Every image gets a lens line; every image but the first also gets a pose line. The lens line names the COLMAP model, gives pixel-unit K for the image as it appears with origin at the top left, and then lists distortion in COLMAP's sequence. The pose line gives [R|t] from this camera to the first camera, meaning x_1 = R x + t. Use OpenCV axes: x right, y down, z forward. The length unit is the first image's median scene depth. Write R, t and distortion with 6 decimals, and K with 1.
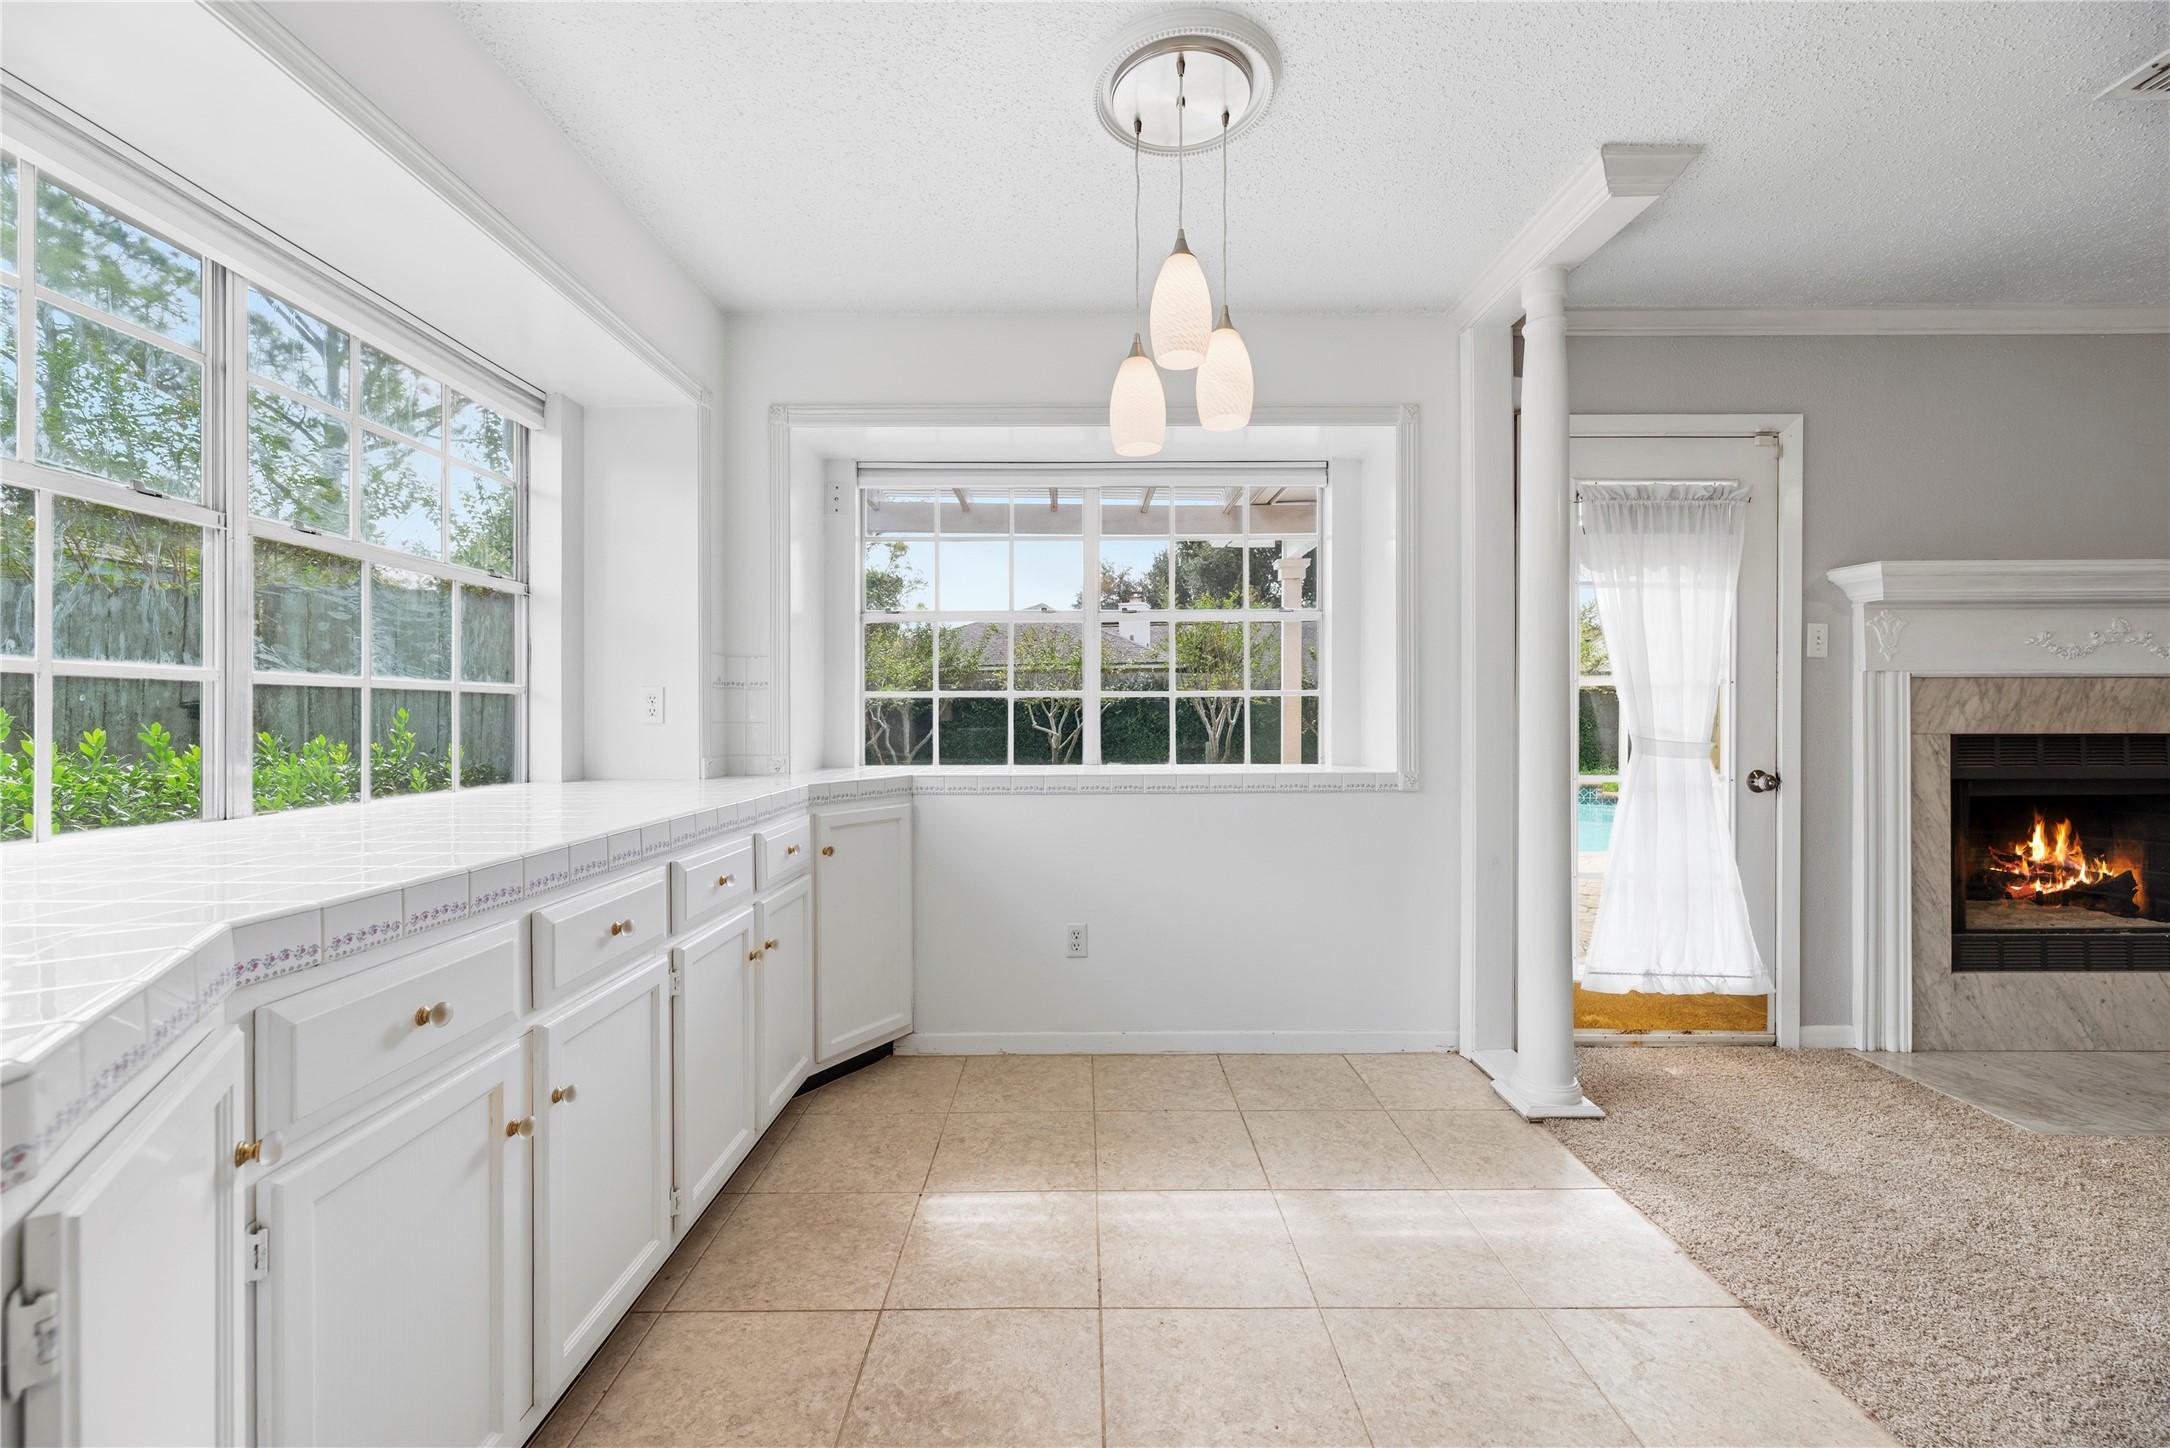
lens RADIAL K [[881.6, 0, 1087.3], [0, 881.6, 717.0], [0, 0, 1]] dist [0.002030, -0.000753]
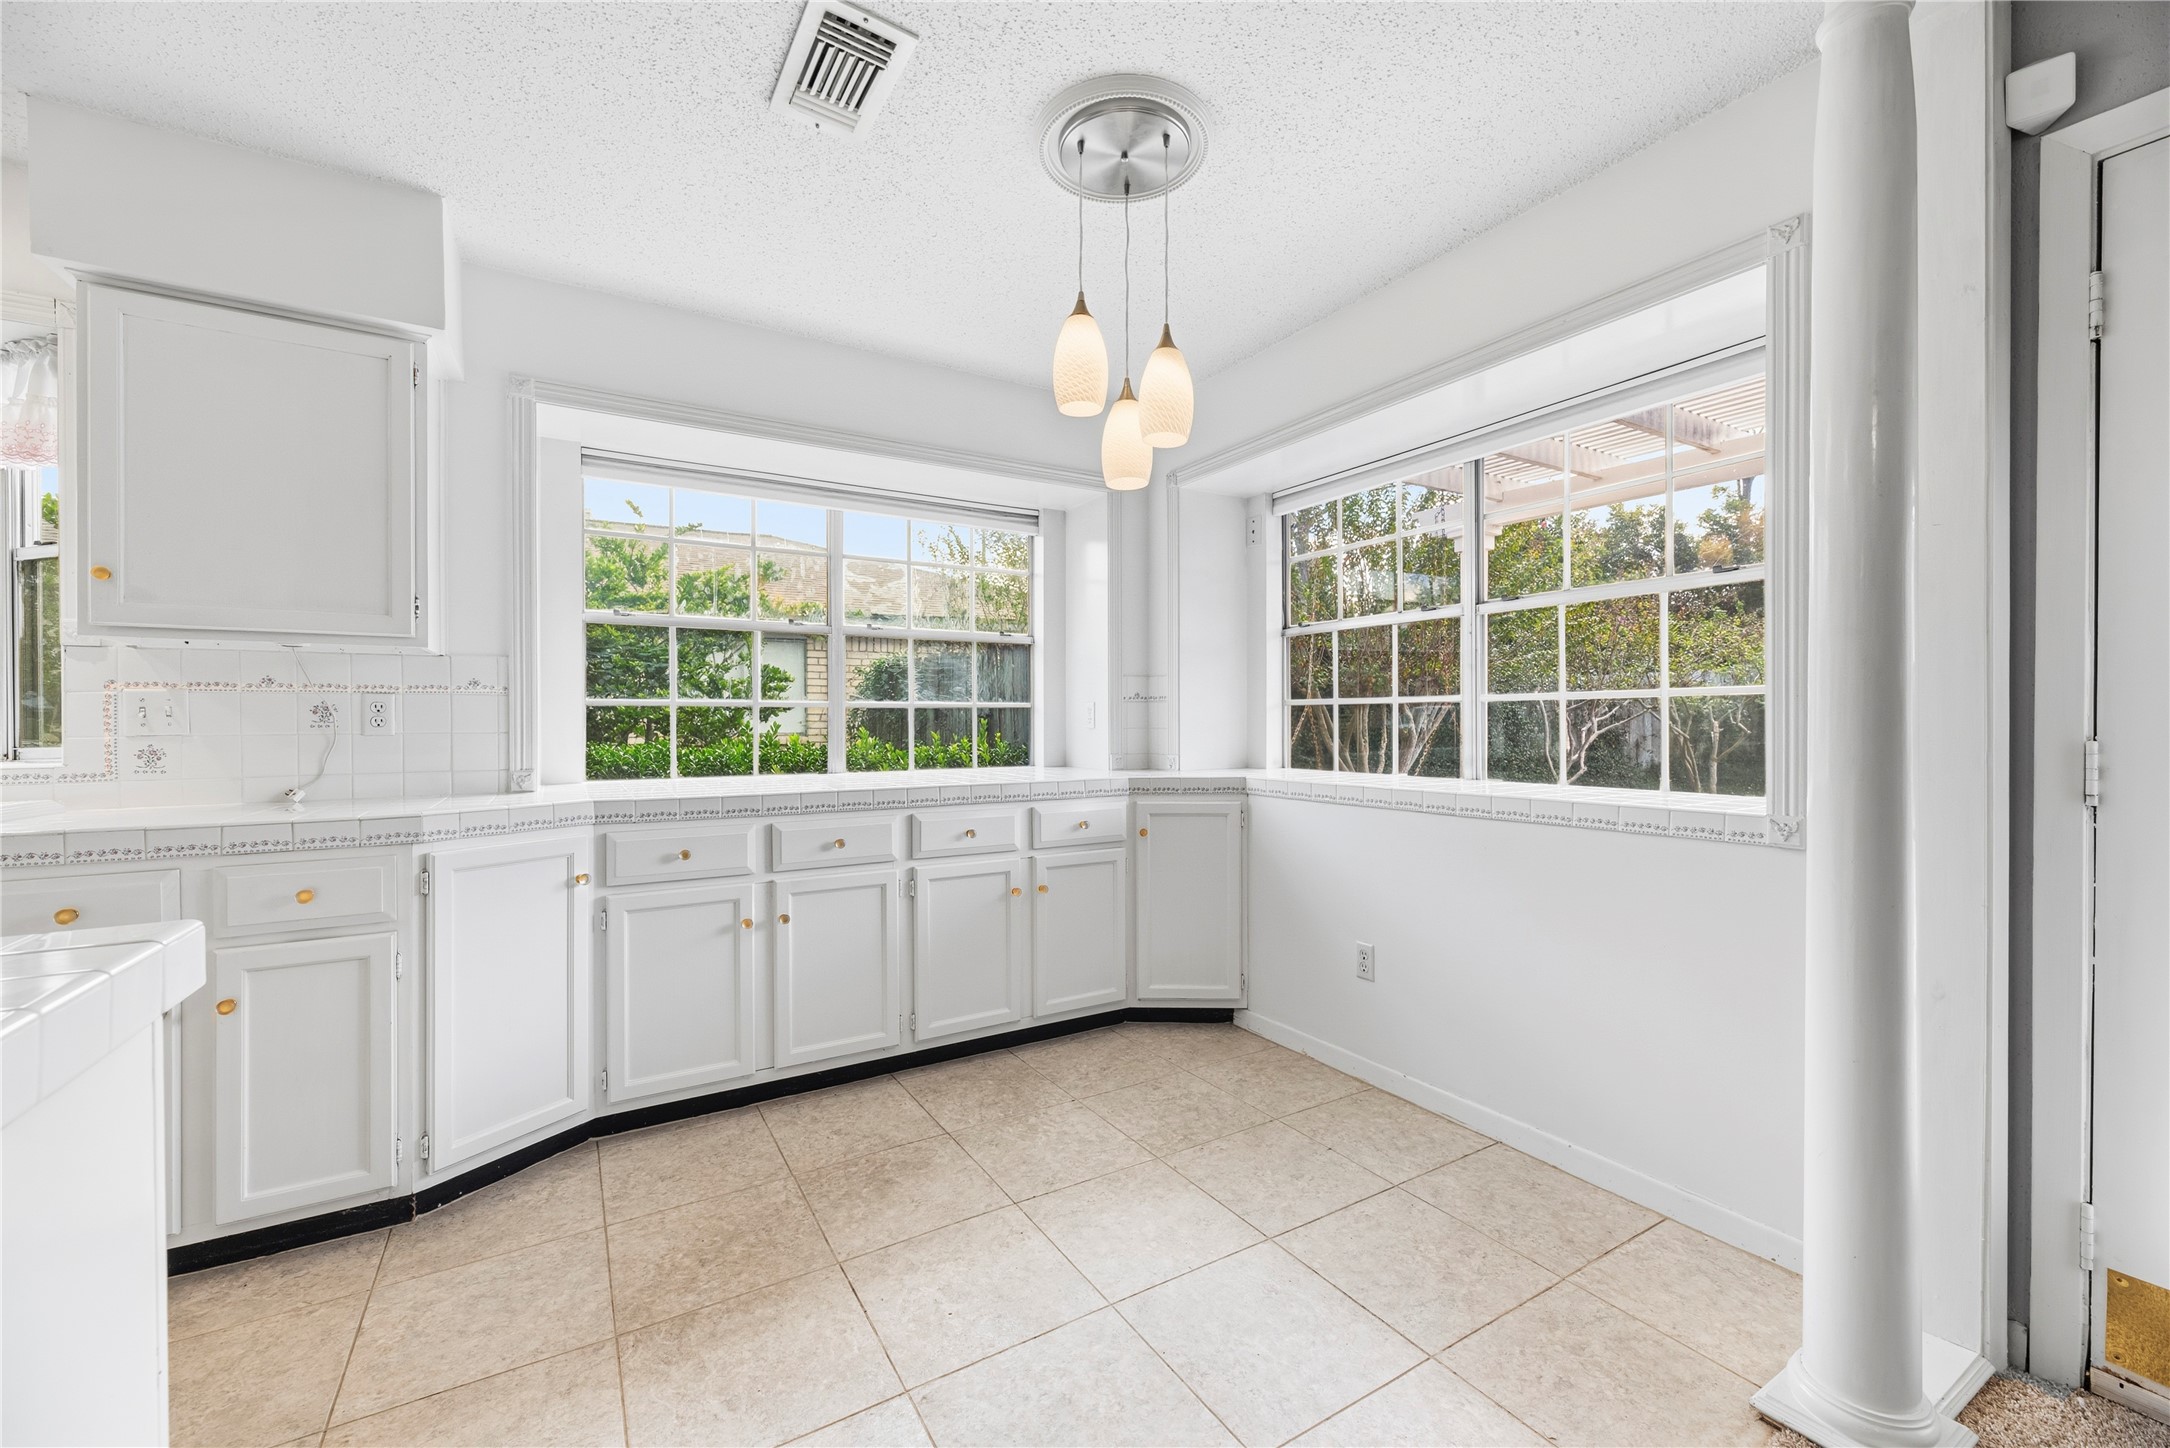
lens RADIAL K [[881.6, 0, 1086.1], [0, 881.6, 726.1], [0, 0, 1]] dist [0.002030, -0.000753]
pose [[0.508828, 0.007025, -0.860840, 0.737116], [0.001837, 0.999956, 0.009246, -0.009744], [0.860866, -0.006286, 0.508792, 0.297325]]
